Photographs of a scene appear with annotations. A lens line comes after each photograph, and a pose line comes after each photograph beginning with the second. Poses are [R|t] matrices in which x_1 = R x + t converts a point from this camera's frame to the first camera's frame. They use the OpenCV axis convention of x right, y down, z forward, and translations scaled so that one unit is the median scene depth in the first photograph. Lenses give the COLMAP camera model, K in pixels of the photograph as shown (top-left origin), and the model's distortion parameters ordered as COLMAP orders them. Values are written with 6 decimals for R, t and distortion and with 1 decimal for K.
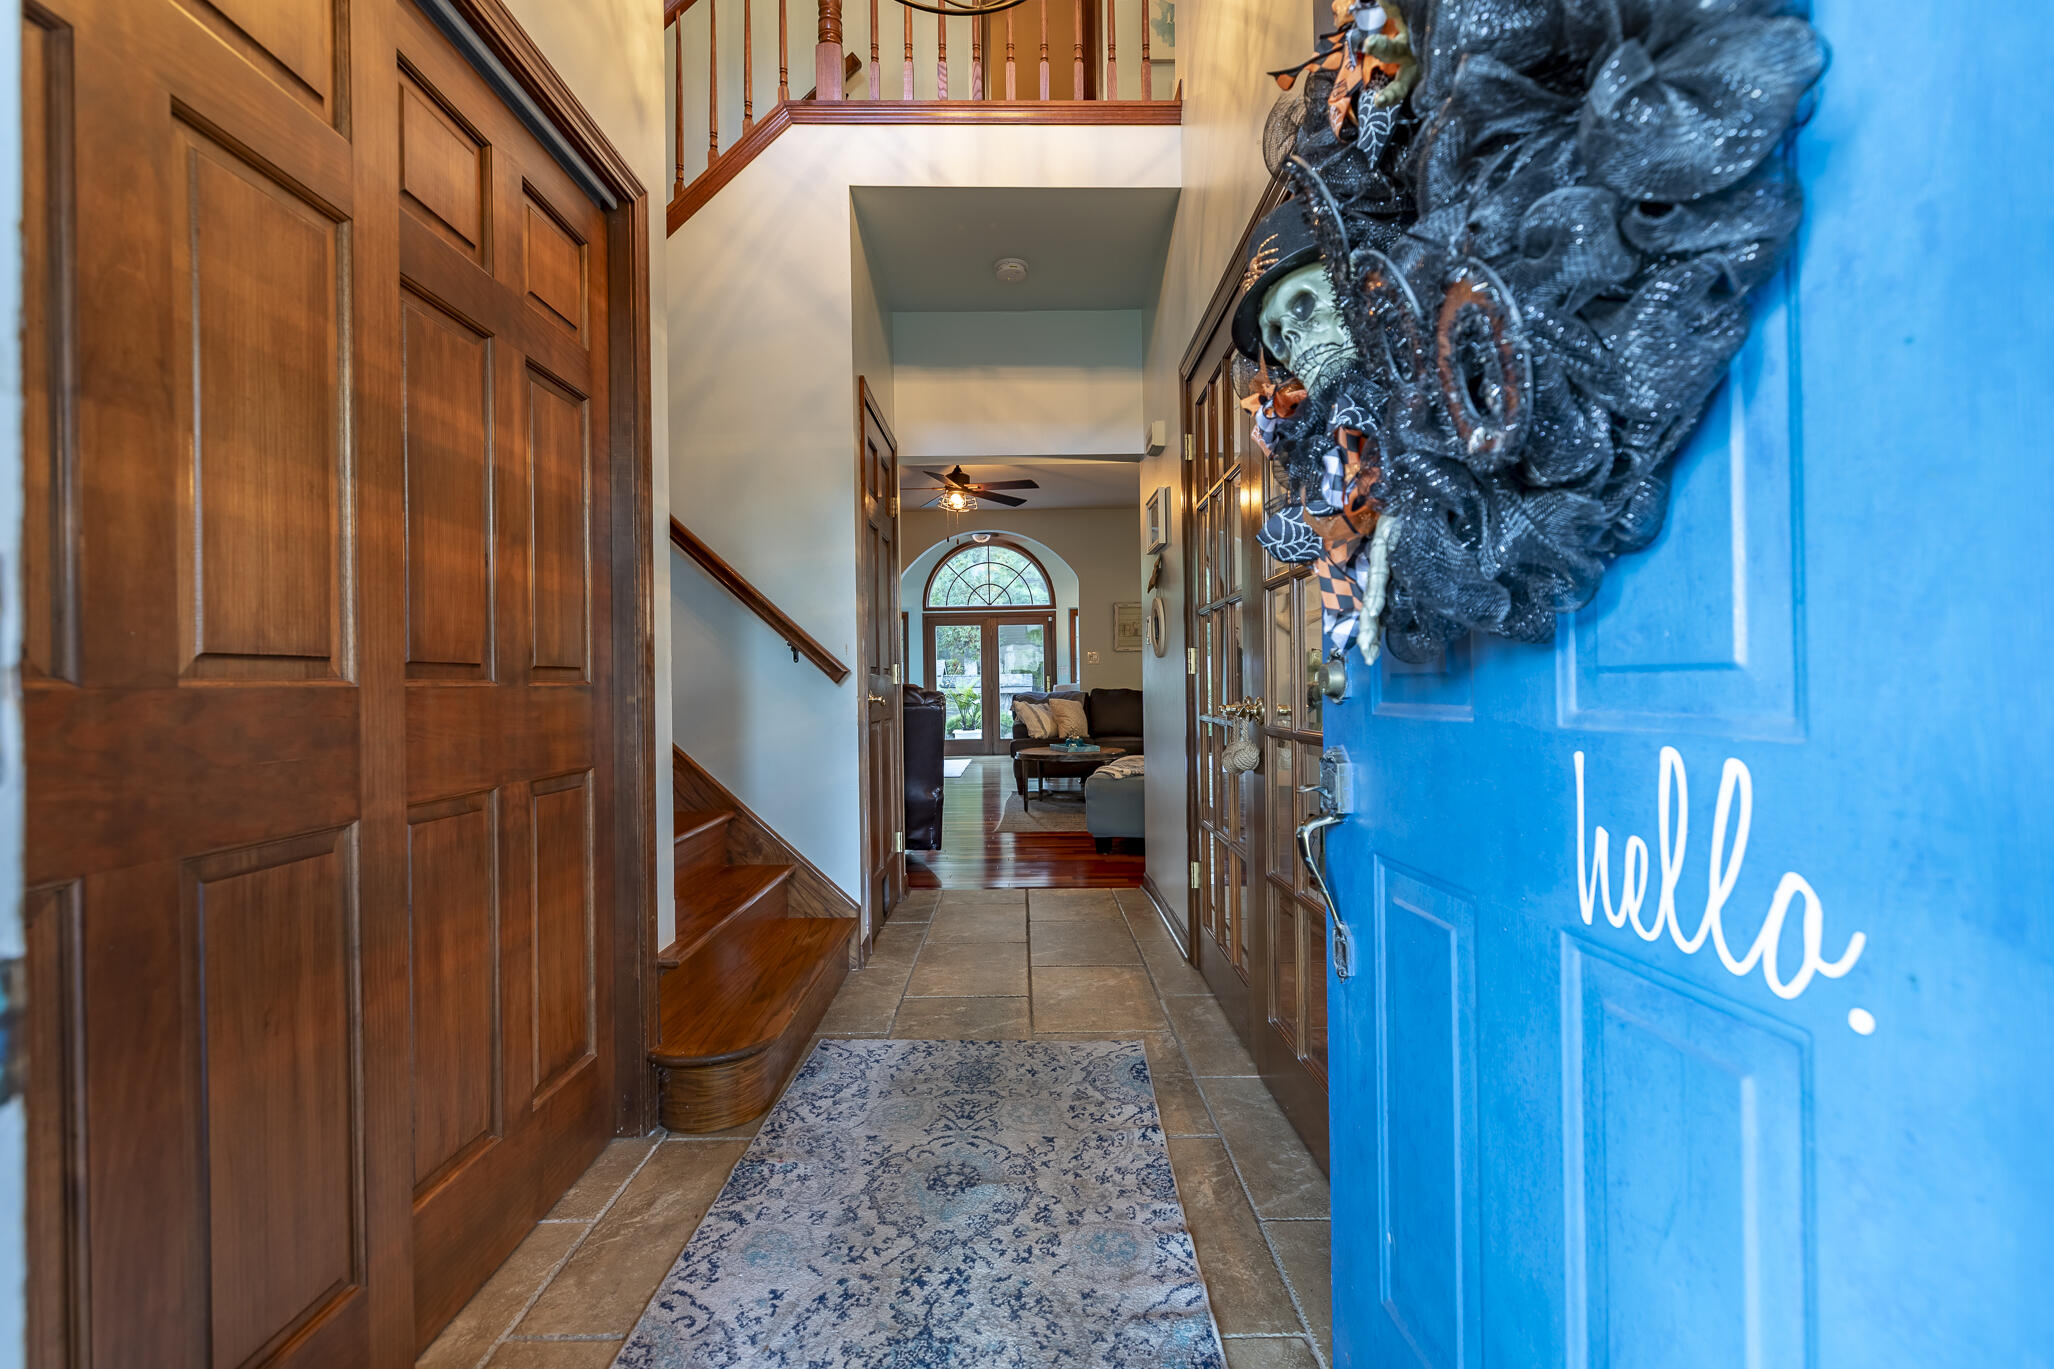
lens RADIAL K [[920.0, 0, 1028.5], [0, 920.0, 683.7], [0, 0, 1]] dist [0.000730, 0.000229]
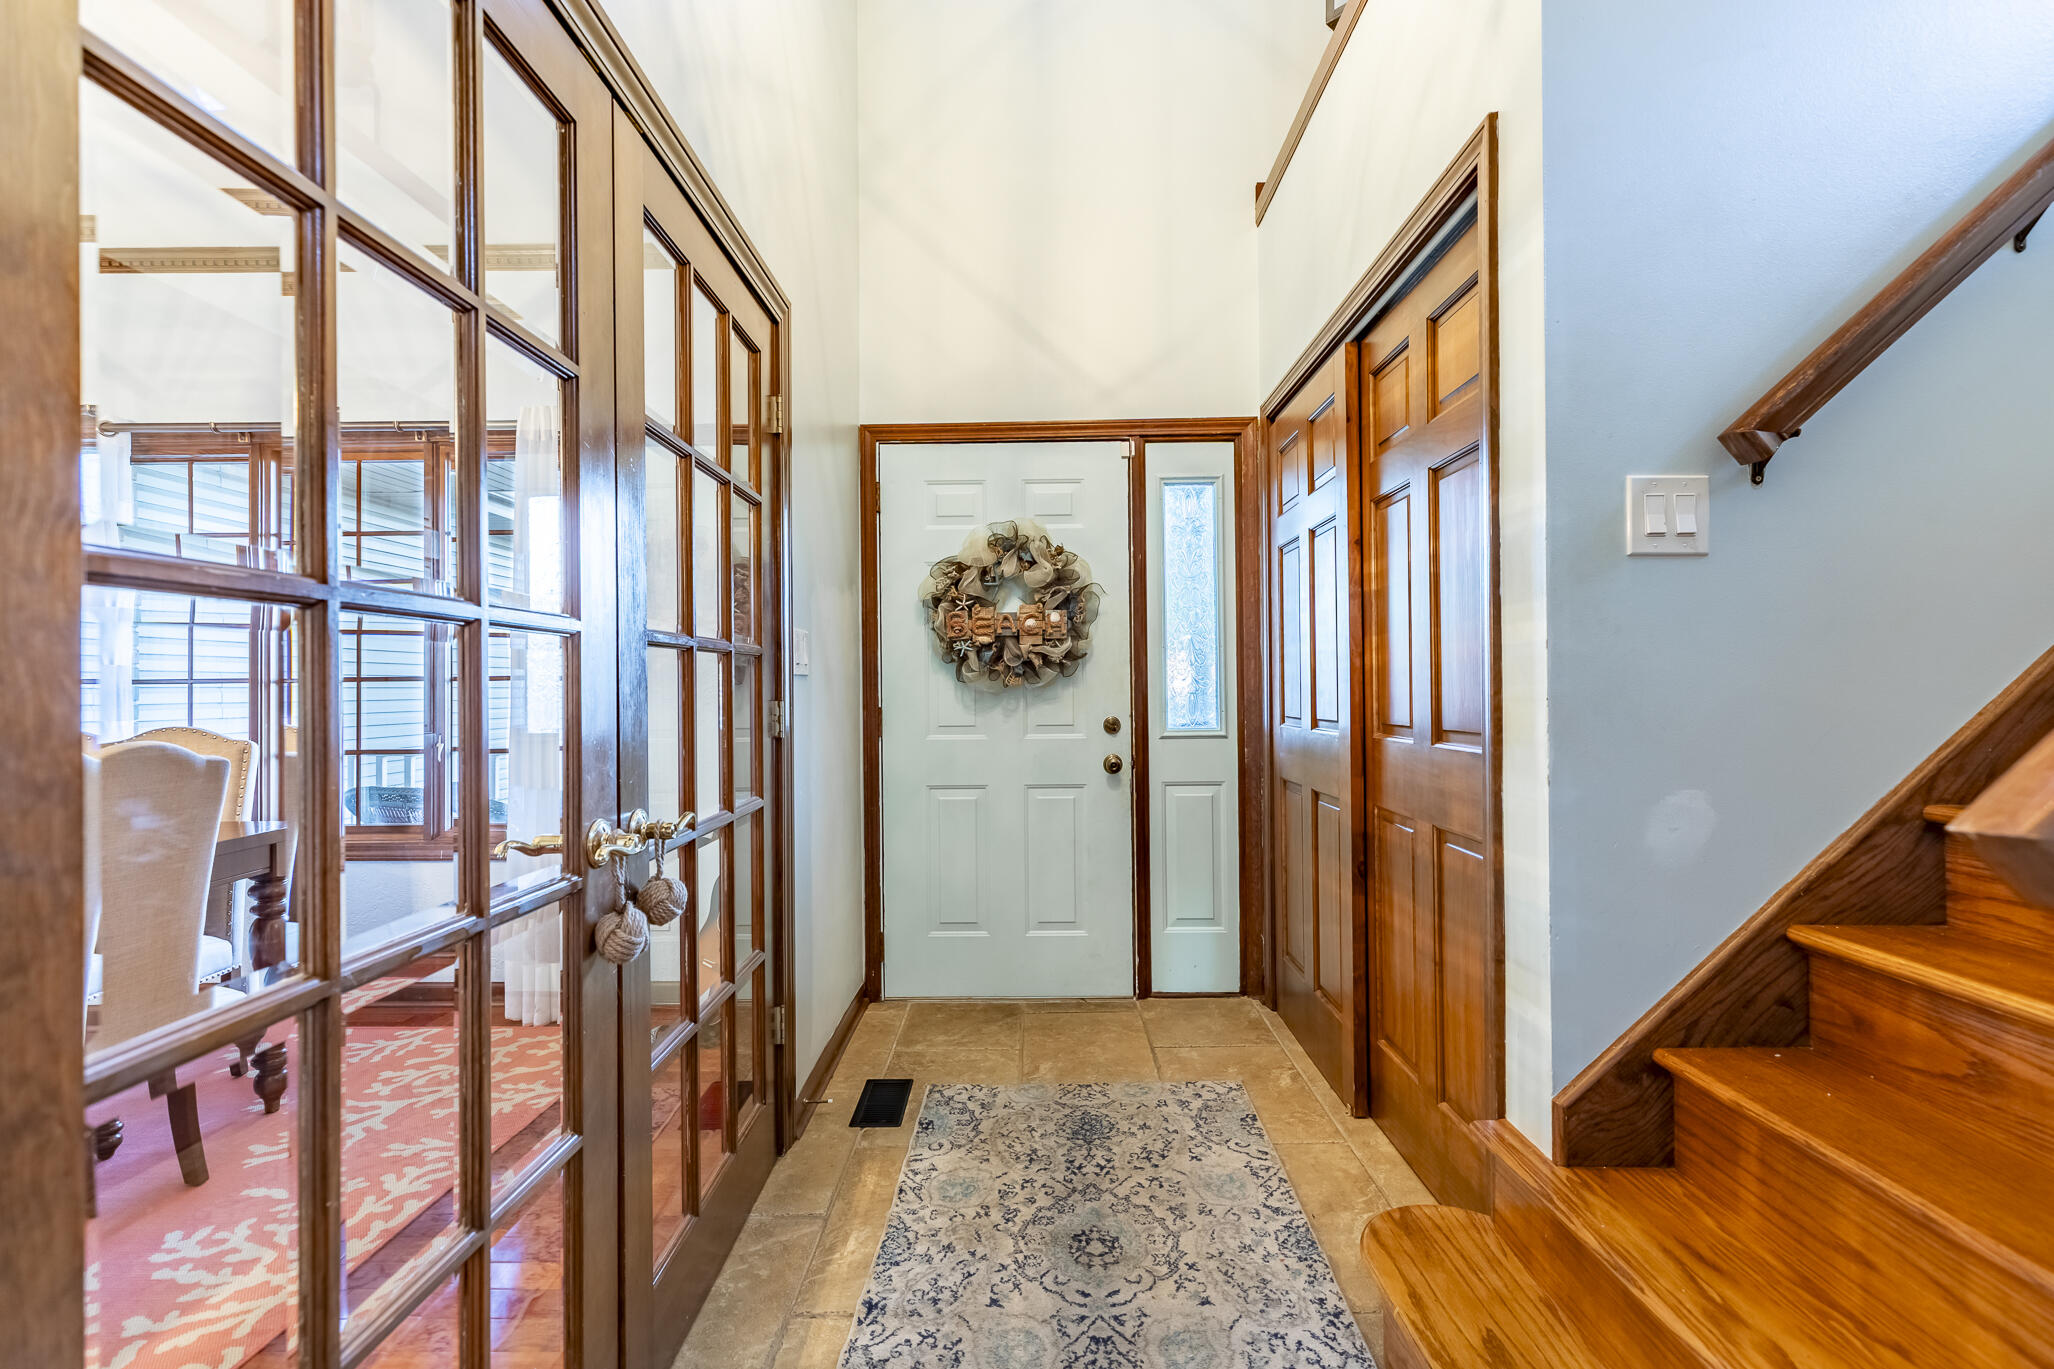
lens RADIAL K [[920.0, 0, 1028.6], [0, 920.0, 683.4], [0, 0, 1]] dist [0.000730, 0.000229]
pose [[-0.999660, 0.021152, 0.015230, -0.038670], [0.021085, 0.999767, -0.004564, -0.082754], [-0.015323, -0.004242, -0.999874, 2.136799]]
